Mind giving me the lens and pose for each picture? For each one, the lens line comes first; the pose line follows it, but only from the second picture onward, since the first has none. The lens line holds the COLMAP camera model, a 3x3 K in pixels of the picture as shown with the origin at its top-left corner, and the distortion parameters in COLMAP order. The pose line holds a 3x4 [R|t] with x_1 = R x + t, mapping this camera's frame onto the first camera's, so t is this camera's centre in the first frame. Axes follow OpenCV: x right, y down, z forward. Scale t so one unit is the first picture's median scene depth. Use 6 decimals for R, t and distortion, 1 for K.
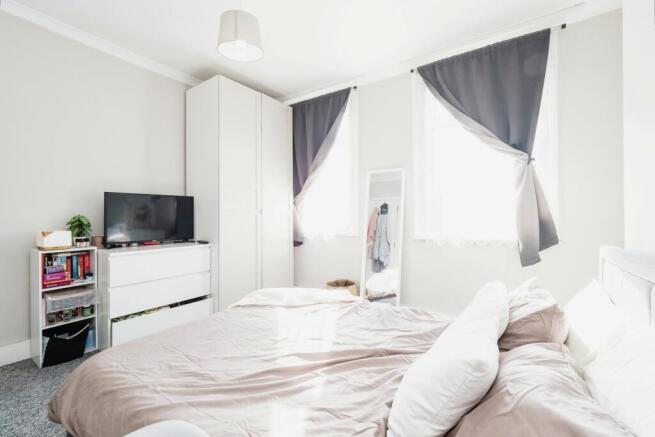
lens RADIAL K [[281.5, 0, 327.7], [0, 281.5, 217.6], [0, 0, 1]] dist [-0.003914, -0.000879]
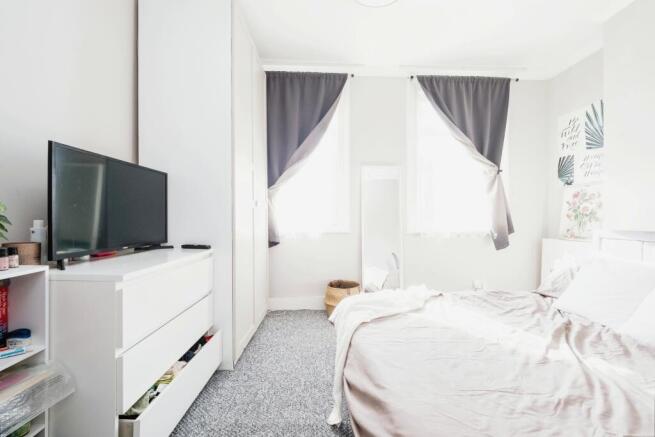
lens RADIAL K [[285.1, 0, 327.5], [0, 285.1, 218.5], [0, 0, 1]] dist [-0.000052, -0.000106]
pose [[0.801383, 0.006301, 0.598118, -0.615703], [-0.002999, 0.999974, -0.006516, 0.027869], [-0.598144, 0.003428, 0.801381, 0.323520]]
